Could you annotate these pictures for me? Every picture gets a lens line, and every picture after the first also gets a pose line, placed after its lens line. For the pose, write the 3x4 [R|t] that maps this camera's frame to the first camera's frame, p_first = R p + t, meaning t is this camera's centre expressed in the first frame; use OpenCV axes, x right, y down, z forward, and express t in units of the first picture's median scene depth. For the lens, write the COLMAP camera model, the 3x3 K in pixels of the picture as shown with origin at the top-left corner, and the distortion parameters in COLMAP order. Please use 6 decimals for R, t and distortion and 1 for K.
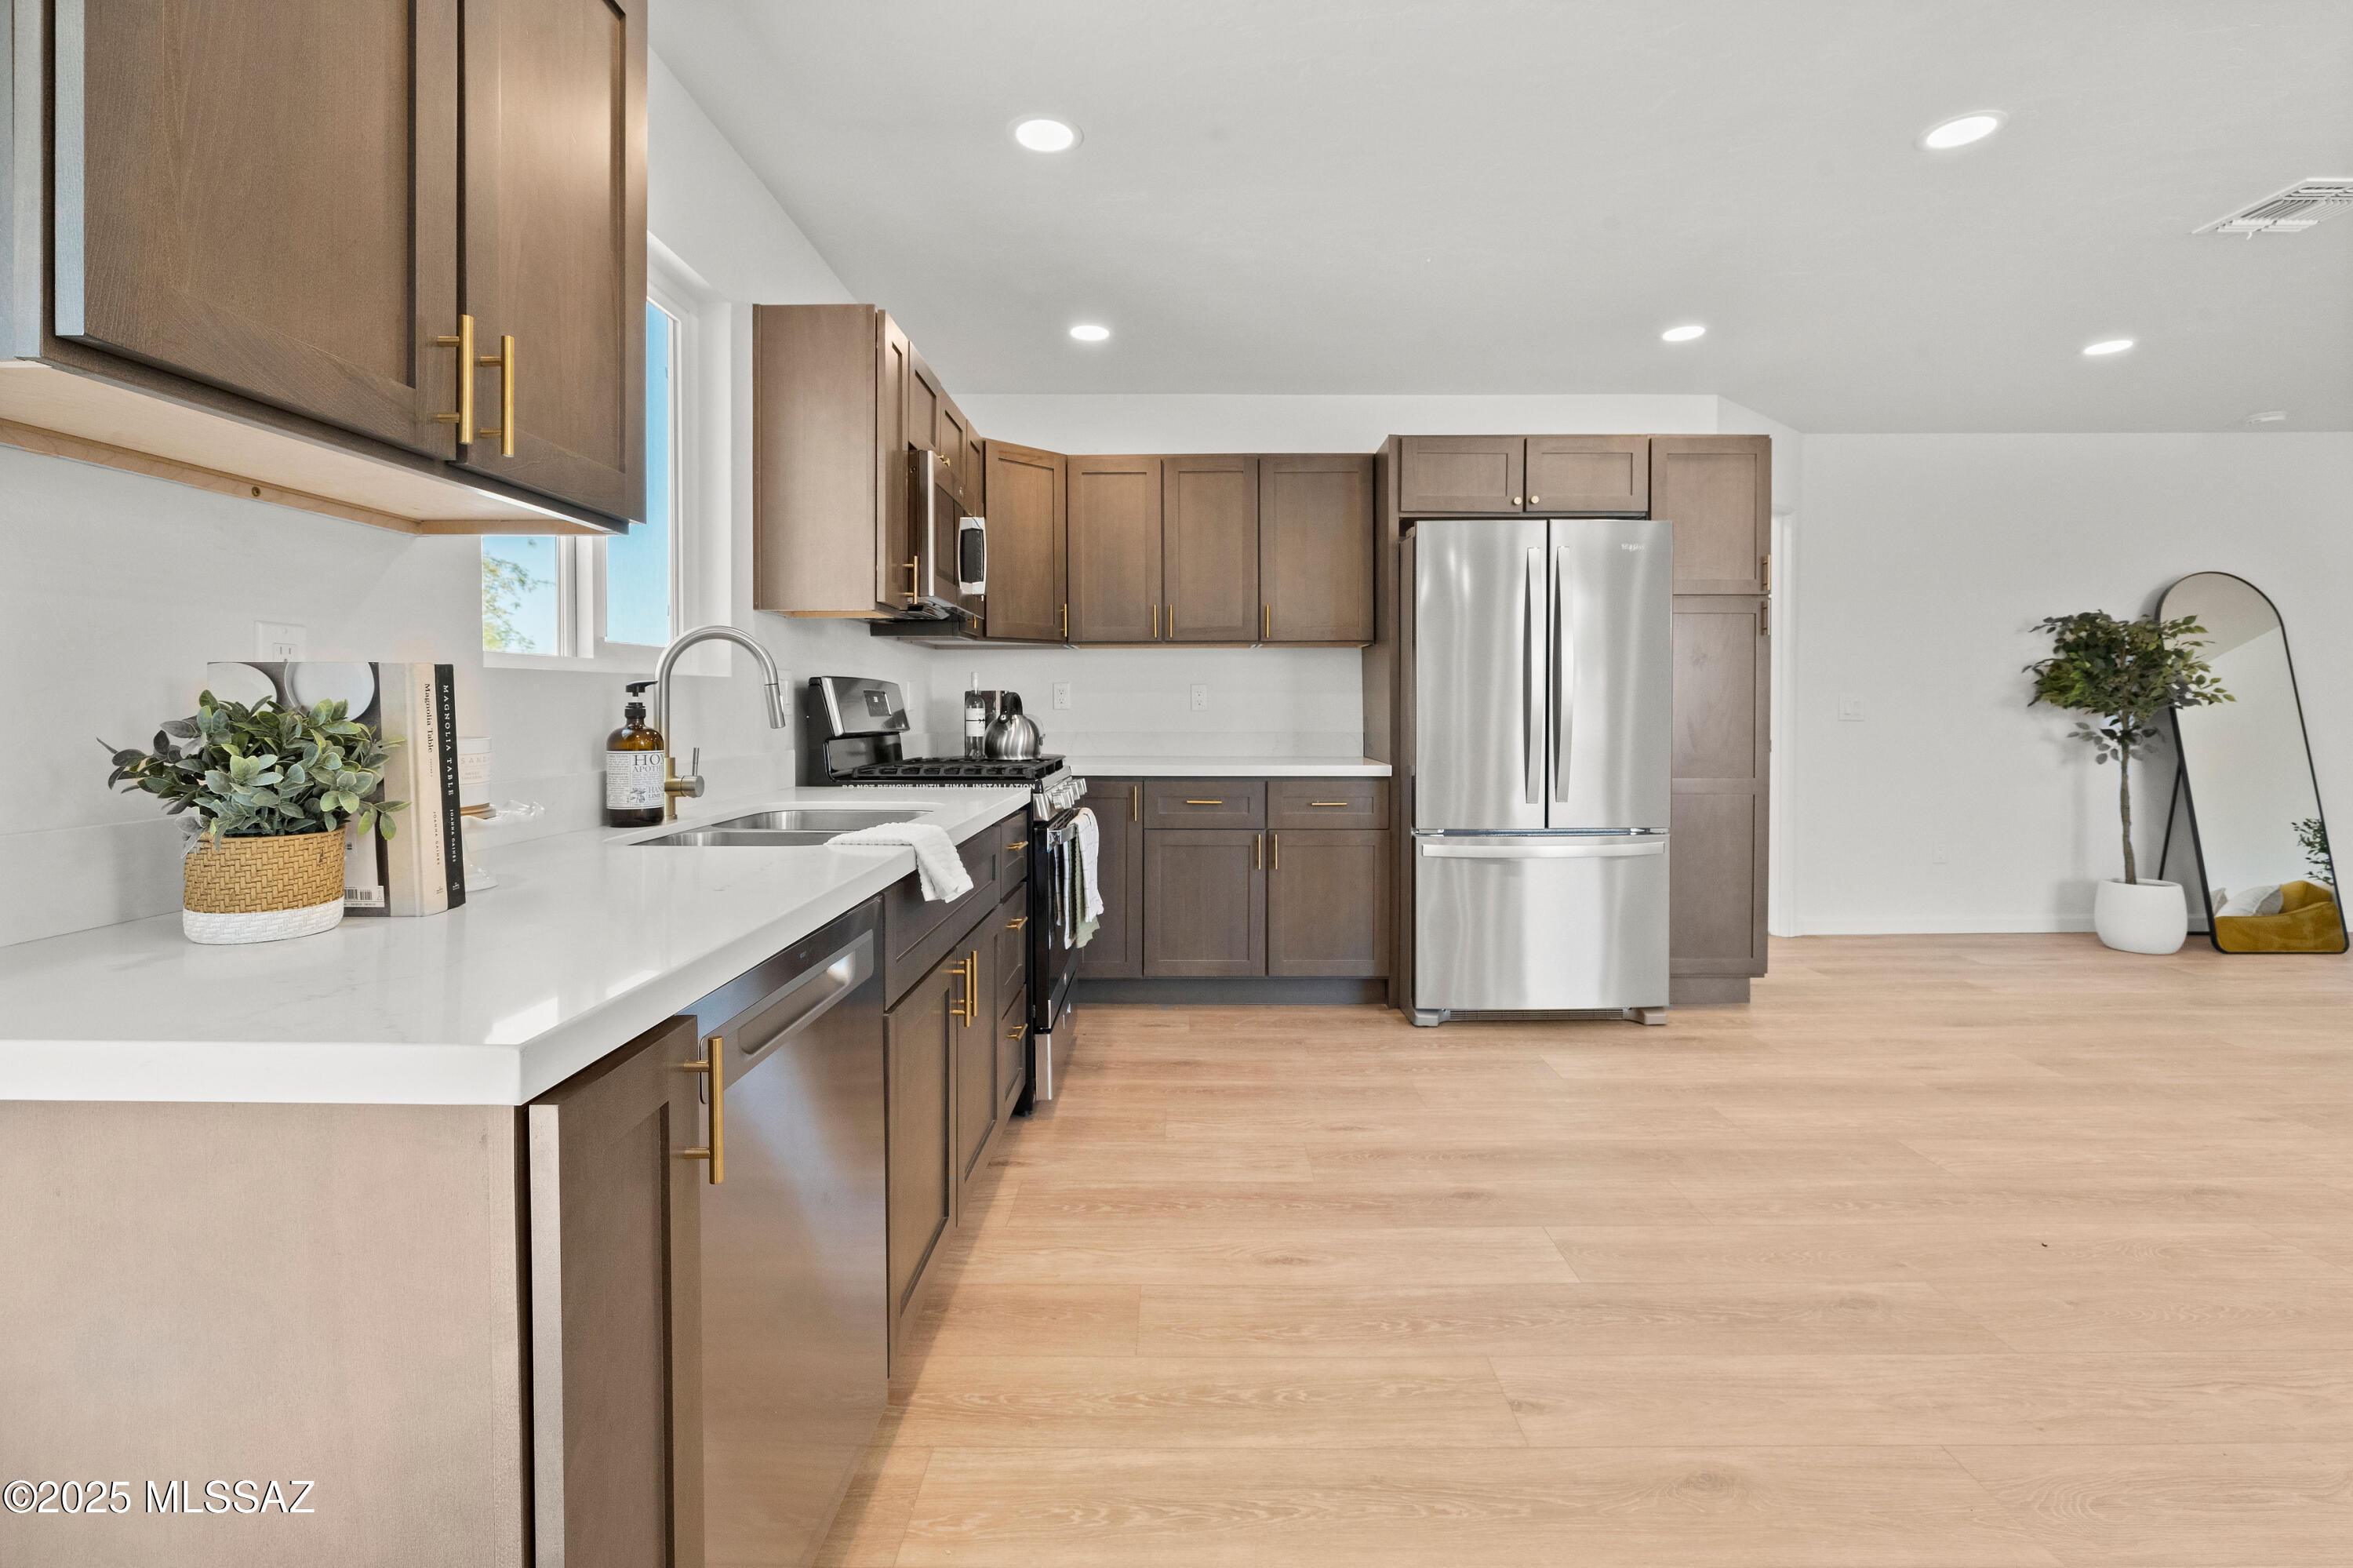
lens RADIAL K [[1061.0, 0, 1178.1], [0, 1061.0, 722.7], [0, 0, 1]] dist [-0.007291, 0.001005]
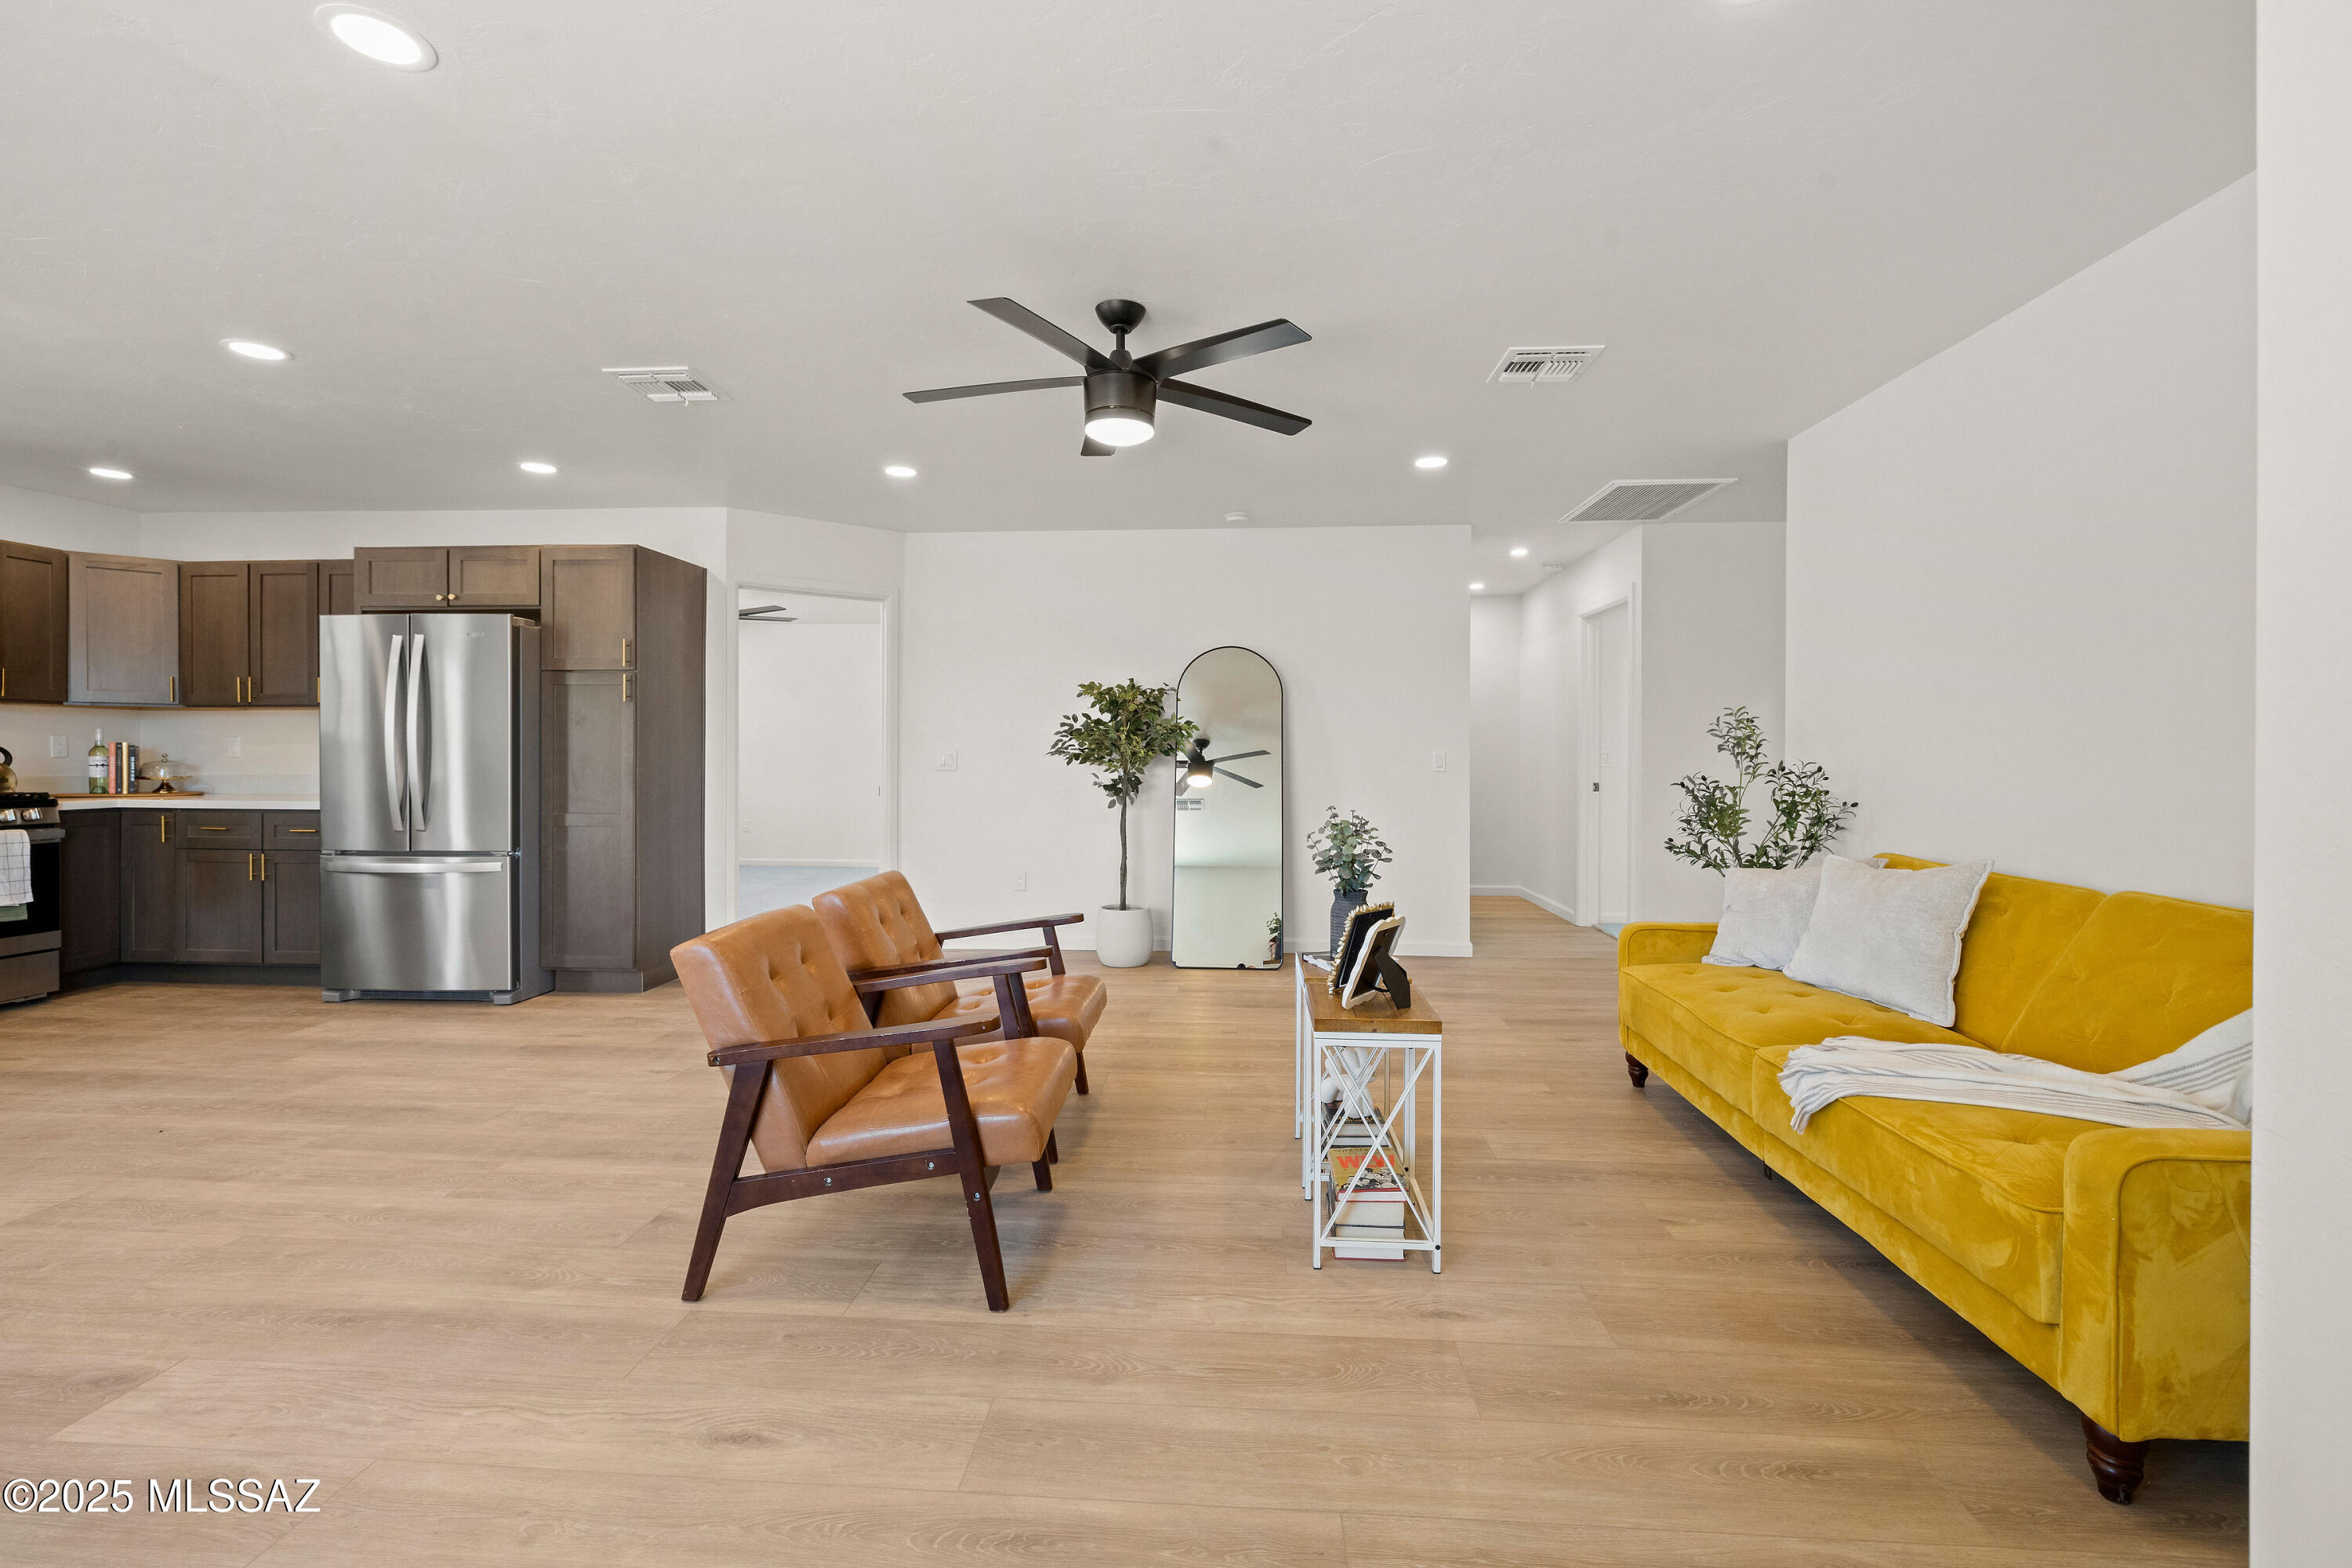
lens RADIAL K [[1000.4, 0, 1176.5], [0, 1000.4, 761.2], [0, 0, 1]] dist [-0.000277, -0.000305]
pose [[0.998004, 0.005850, -0.062887, 1.501895], [-0.006562, 0.999917, -0.011118, -0.002761], [0.062817, 0.011508, 0.997959, -0.184863]]
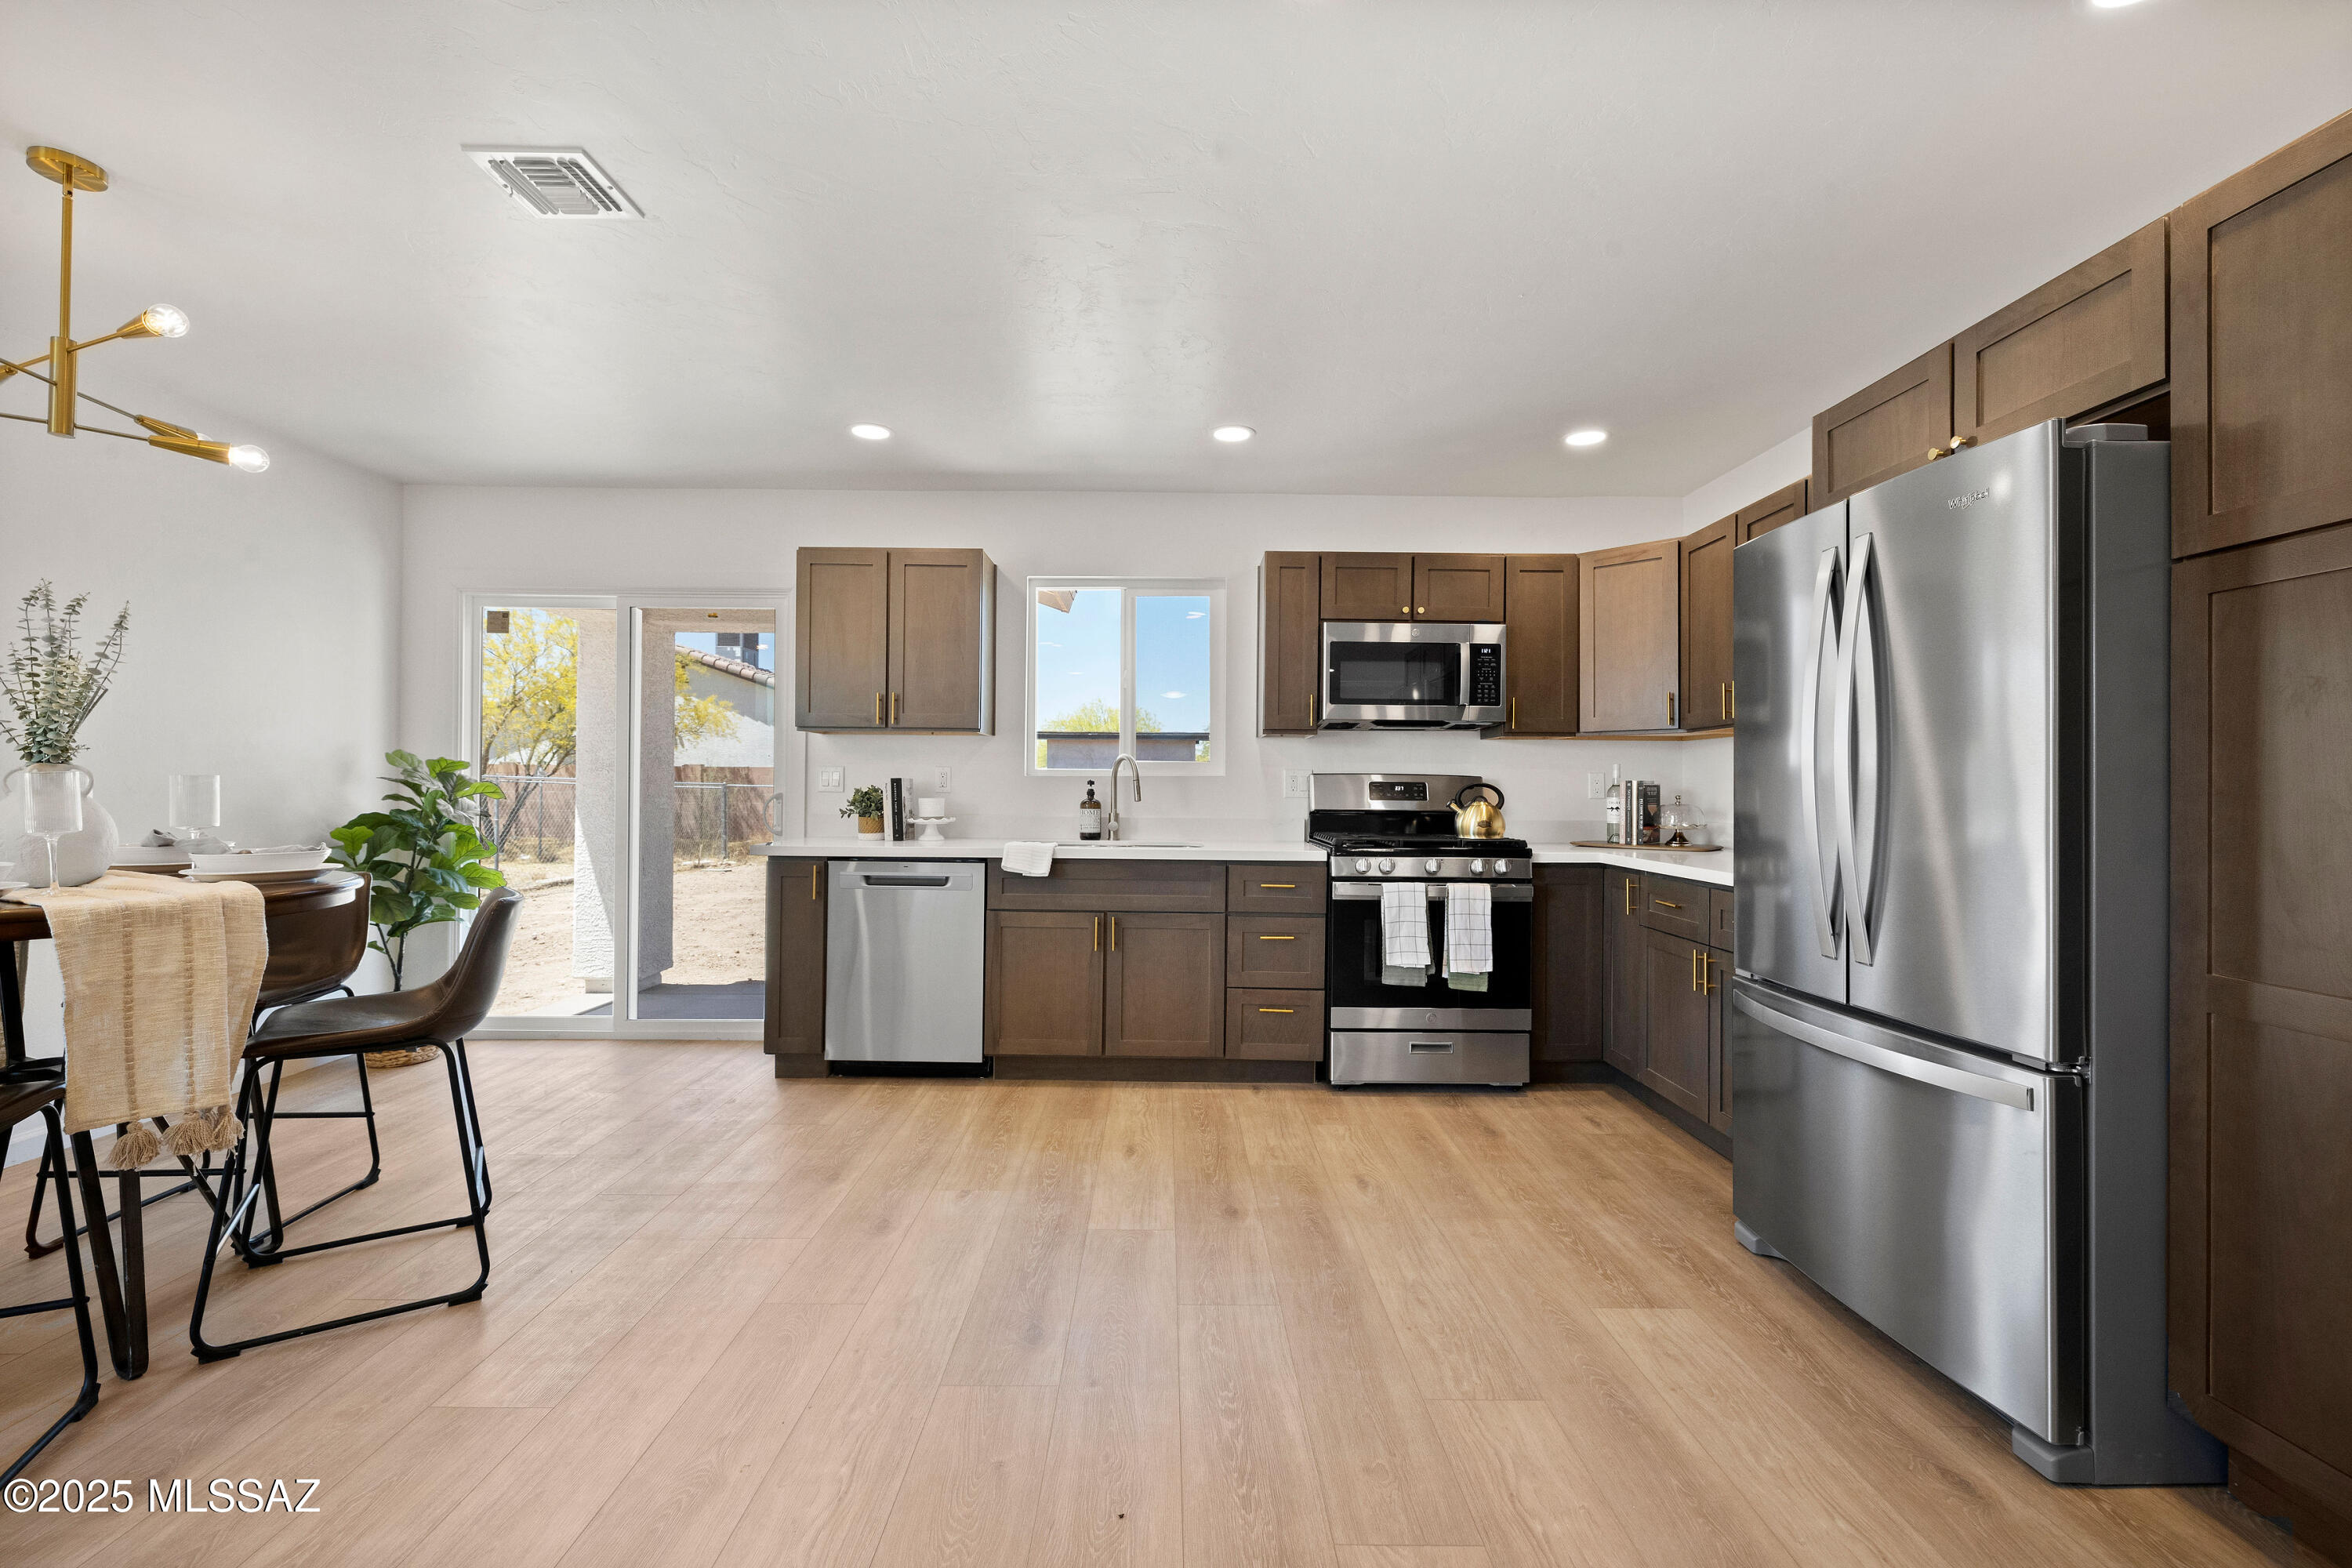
lens RADIAL K [[995.9, 0, 1176.0], [0, 995.9, 784.0], [0, 0, 1]] dist [-0.001458, -0.000211]
pose [[0.012919, -0.002687, -0.999913, 1.005629], [-0.025031, 0.999682, -0.003010, -0.015983], [0.999603, 0.025067, 0.012848, 0.667280]]
